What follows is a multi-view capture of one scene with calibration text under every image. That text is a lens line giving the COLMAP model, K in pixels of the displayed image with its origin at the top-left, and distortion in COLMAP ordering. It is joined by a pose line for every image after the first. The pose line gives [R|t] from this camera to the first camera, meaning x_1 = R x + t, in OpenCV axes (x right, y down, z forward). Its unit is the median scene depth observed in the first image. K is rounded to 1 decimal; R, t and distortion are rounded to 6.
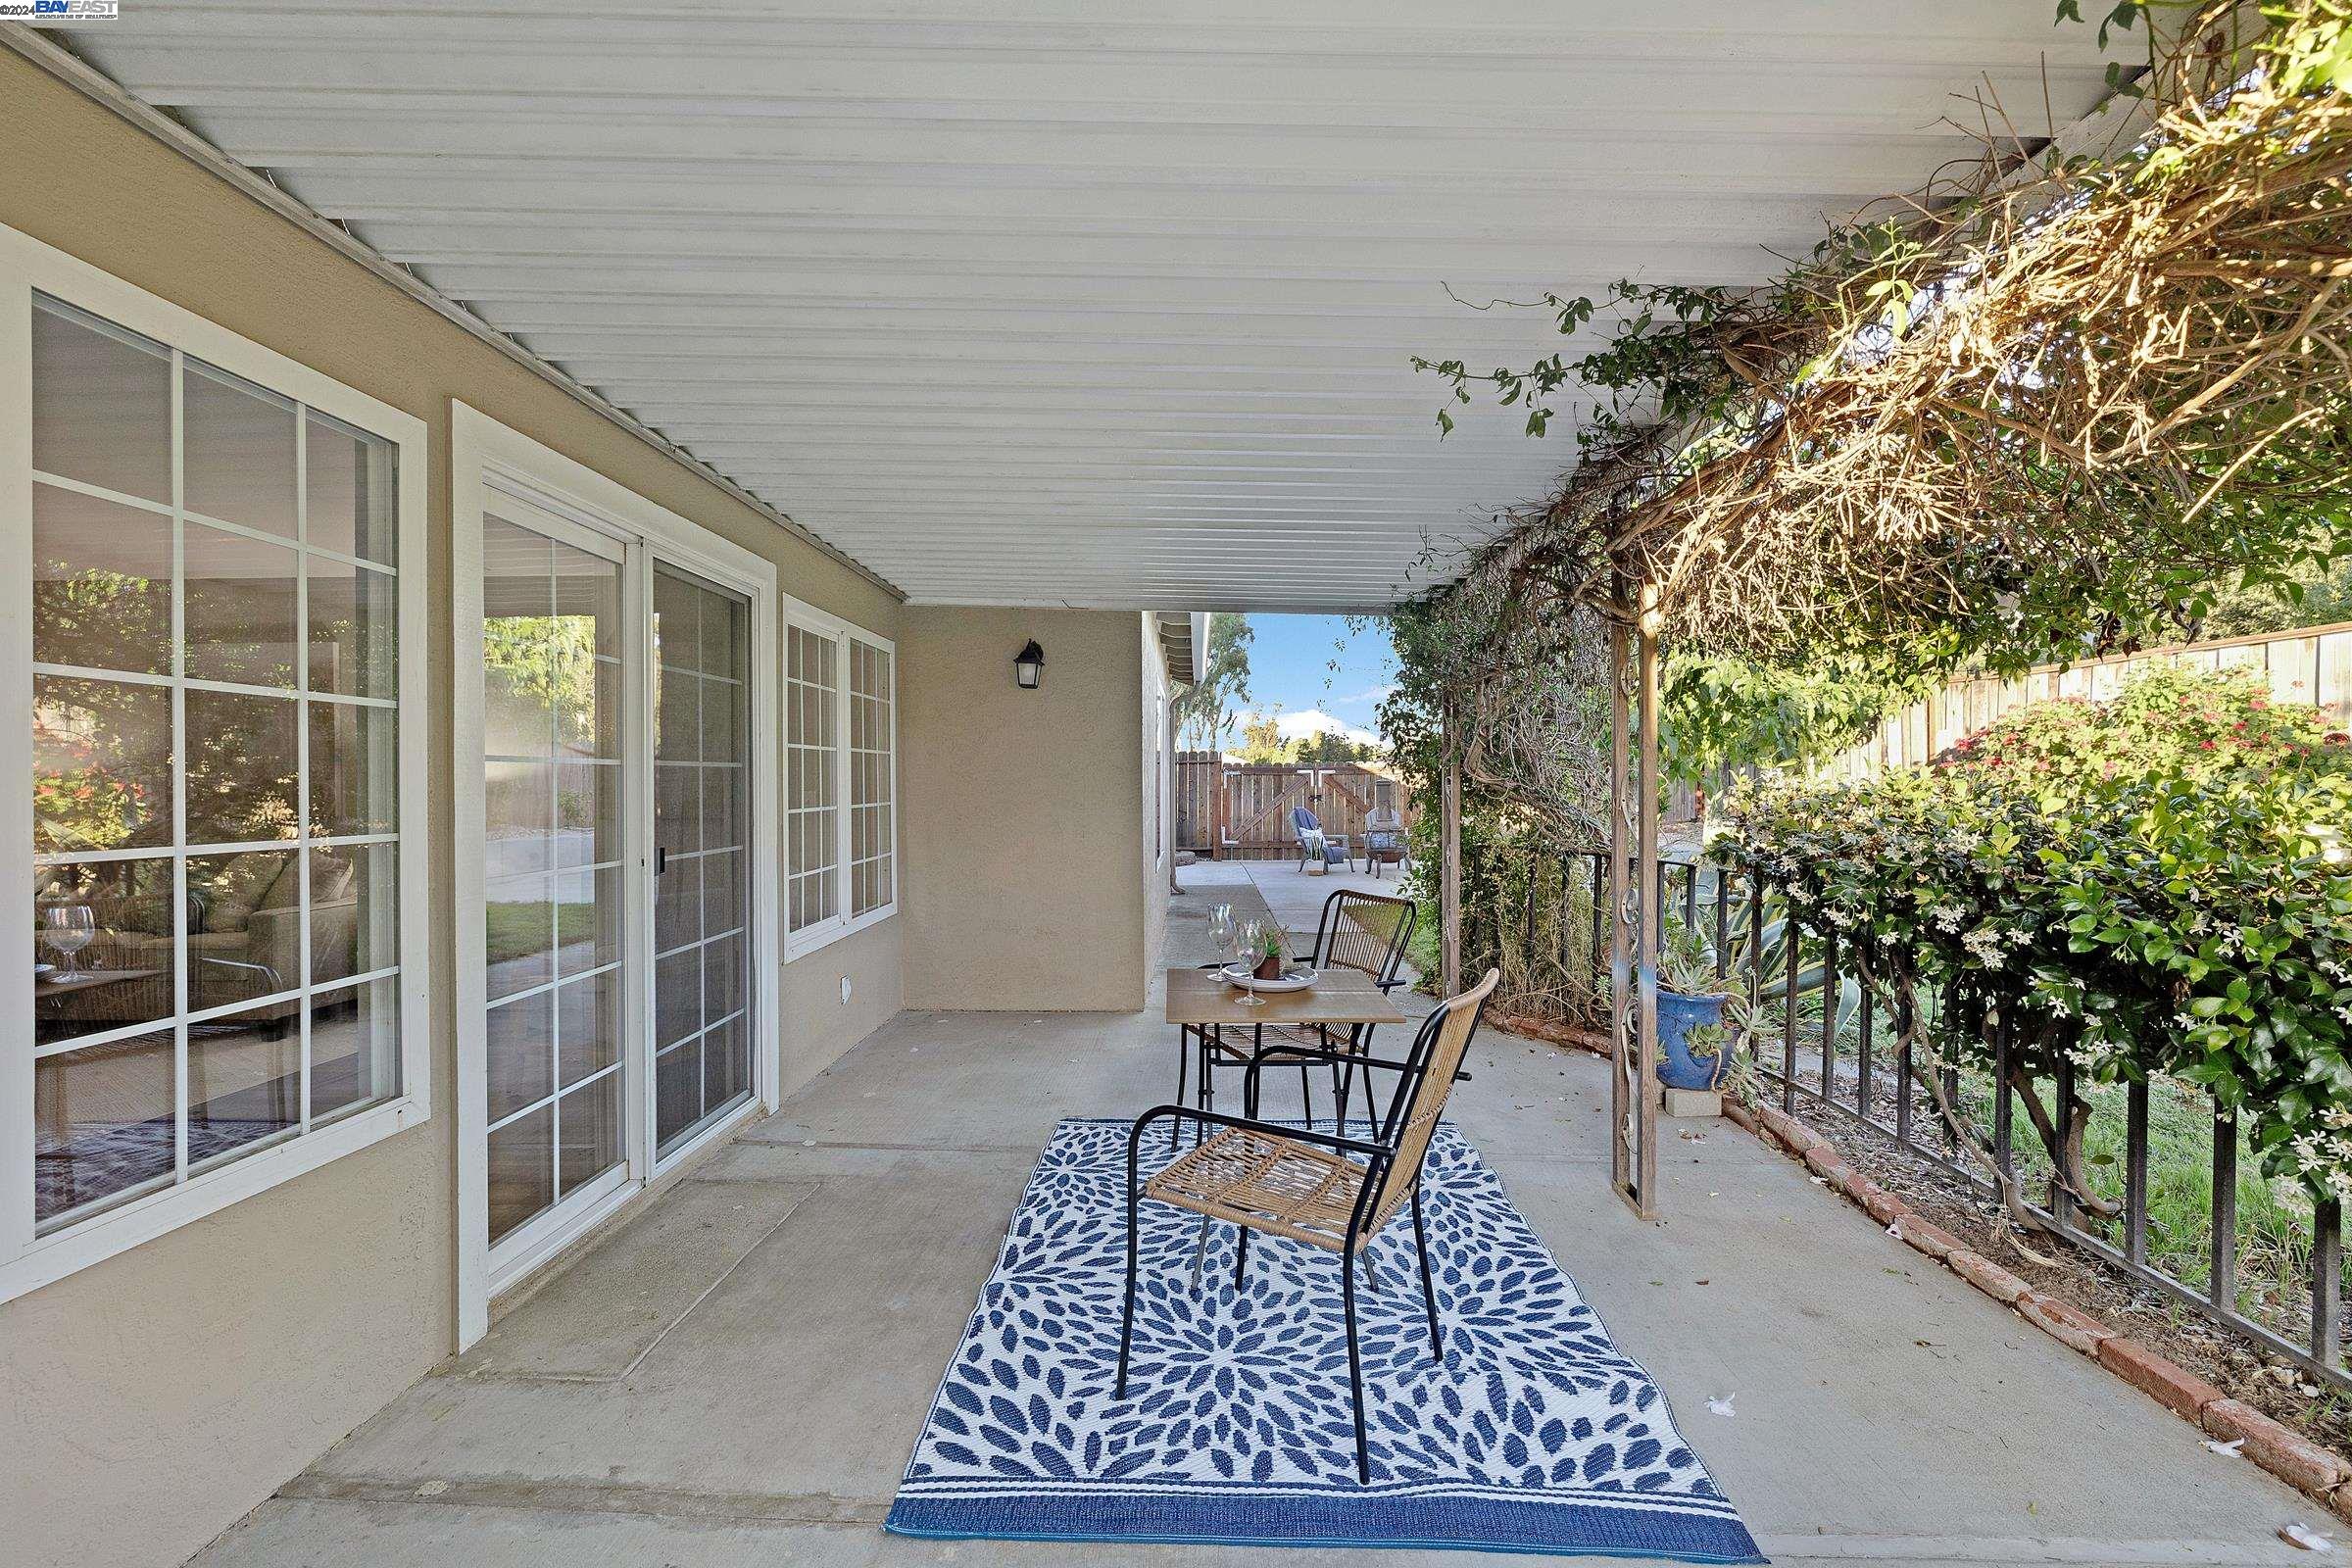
lens RADIAL K [[984.7, 0, 1186.3], [0, 984.7, 791.9], [0, 0, 1]] dist [0.001617, -0.000334]
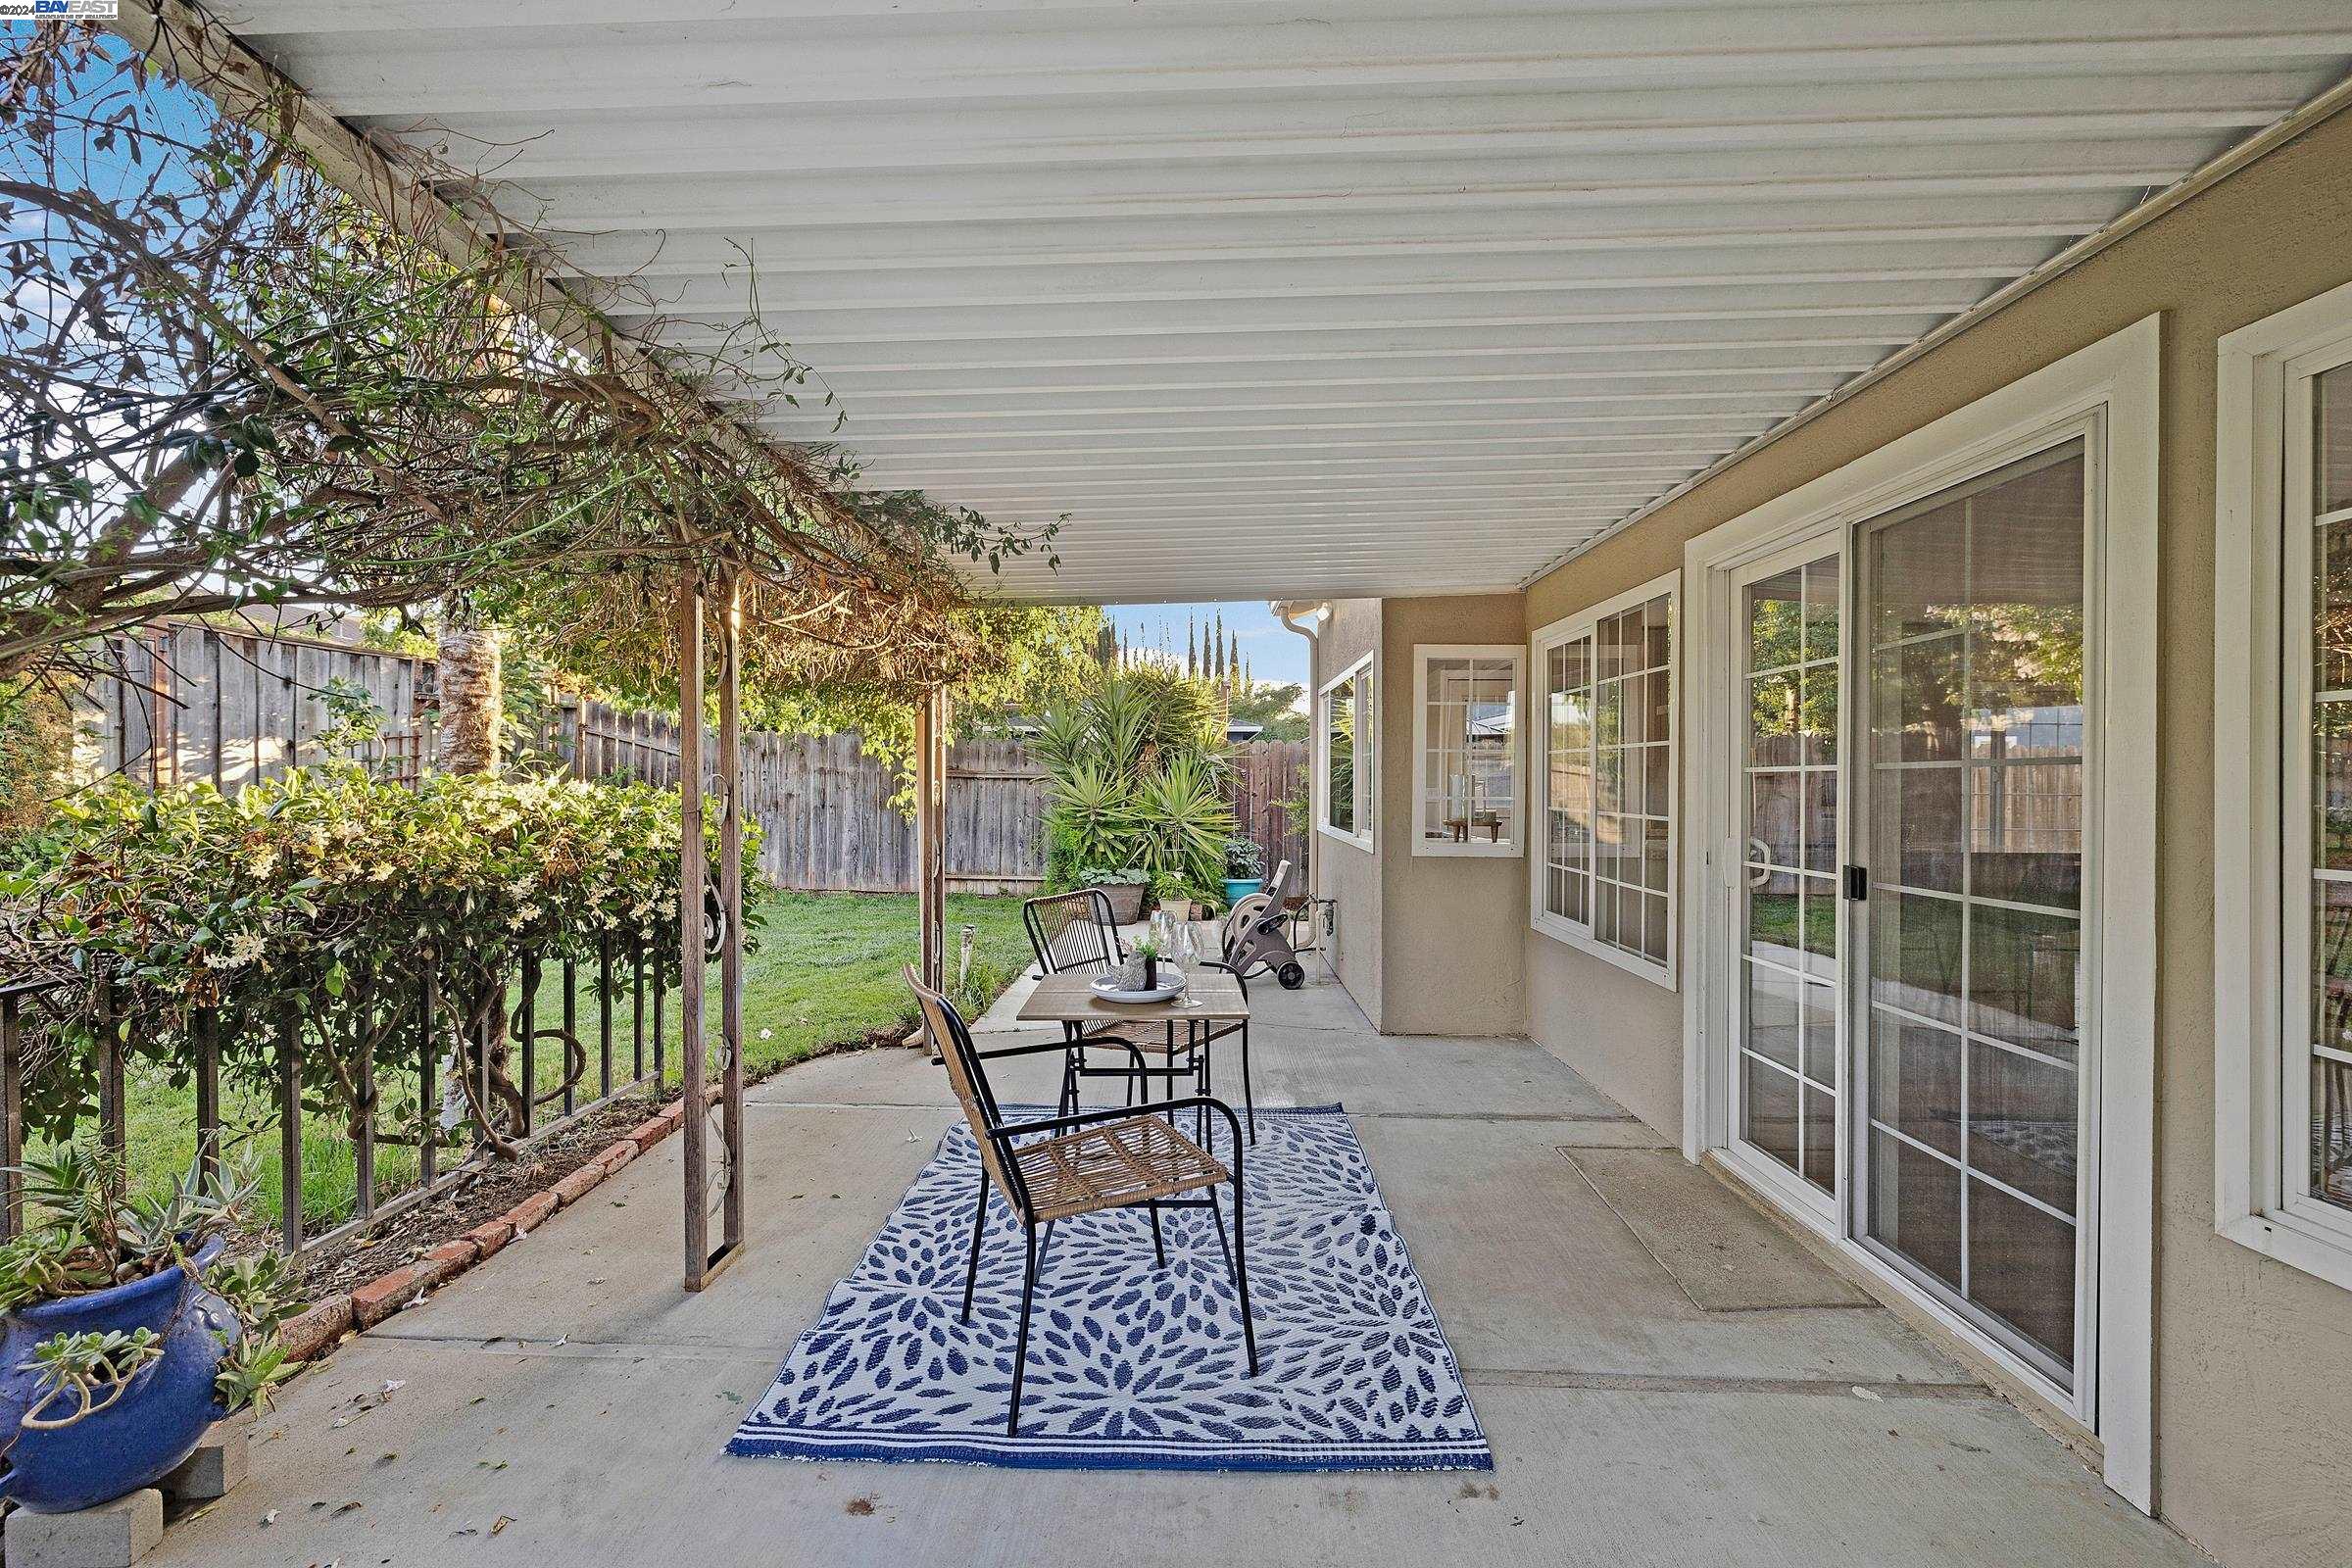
lens RADIAL K [[984.7, 0, 1168.2], [0, 984.7, 785.7], [0, 0, 1]] dist [0.001617, -0.000334]
pose [[-0.999838, 0.001311, 0.017925, 0.037336], [0.001489, 0.999949, 0.009947, -0.022705], [-0.017911, 0.009972, -0.999790, 2.017998]]
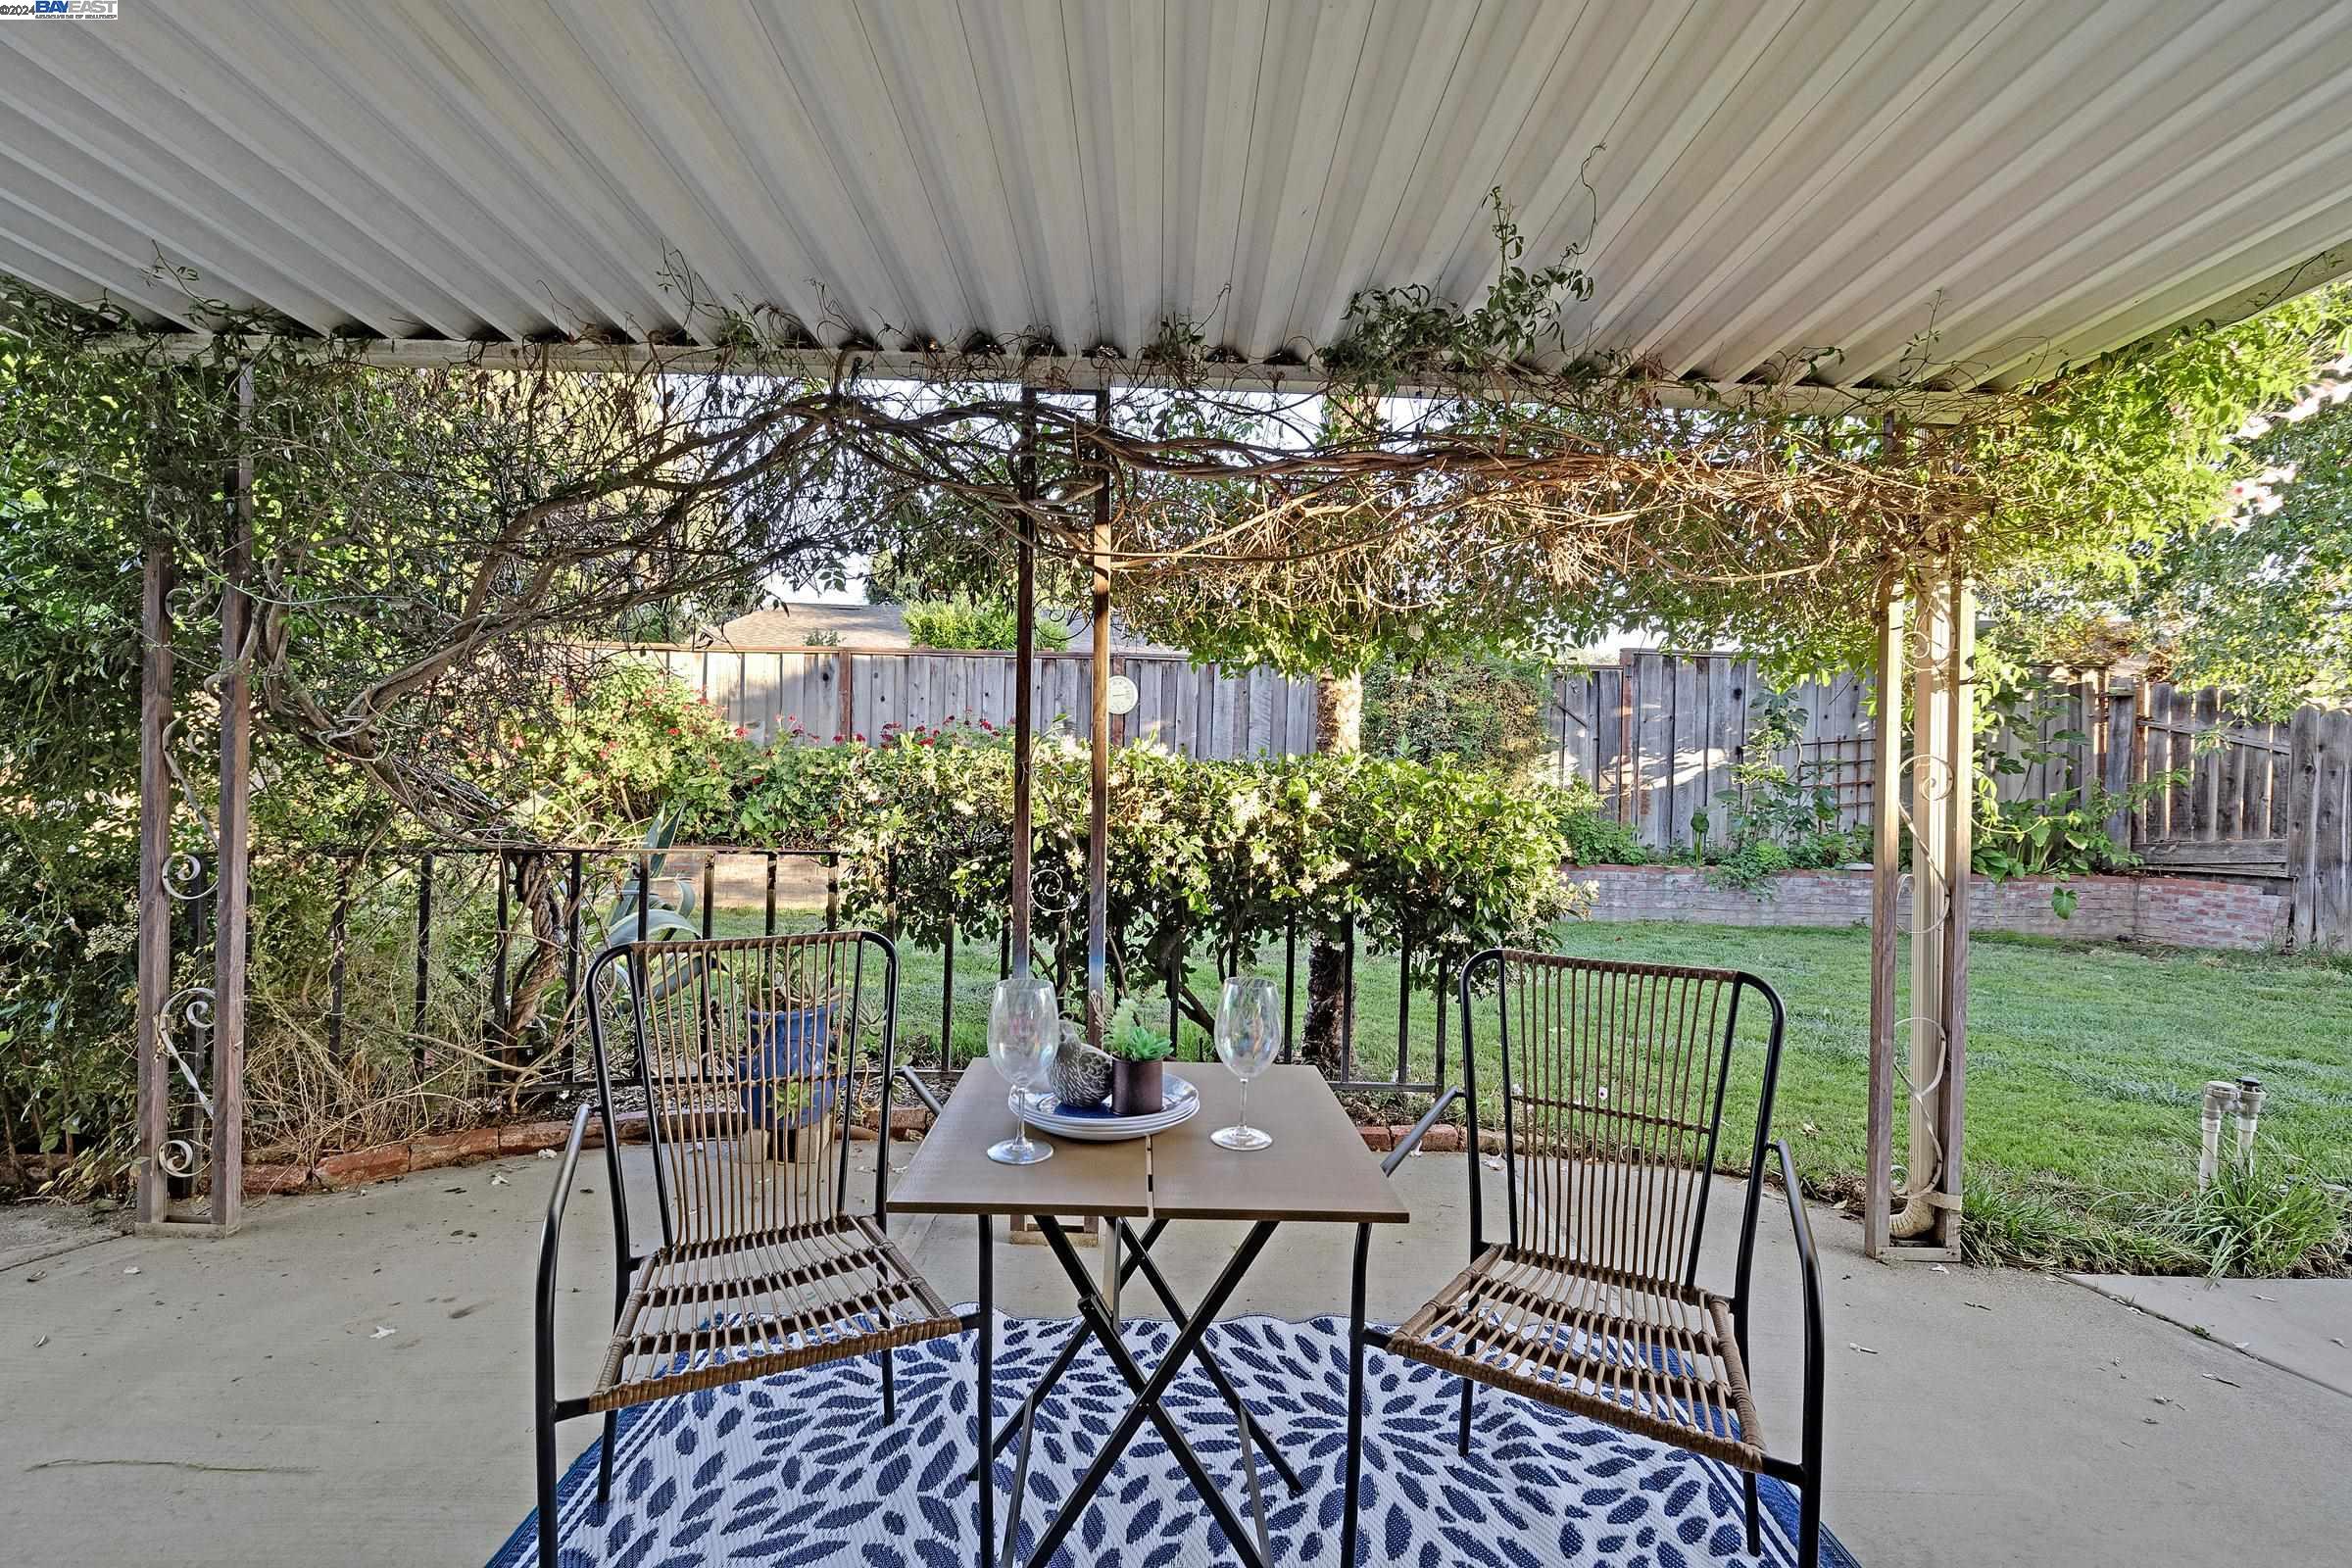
lens RADIAL K [[984.7, 0, 1180.2], [0, 984.7, 789.5], [0, 0, 1]] dist [0.001617, -0.000334]
pose [[-0.039019, -0.003334, 0.999233, -0.426418], [-0.016084, 0.999867, 0.002708, 0.027526], [-0.999109, -0.015966, -0.039067, 1.006180]]
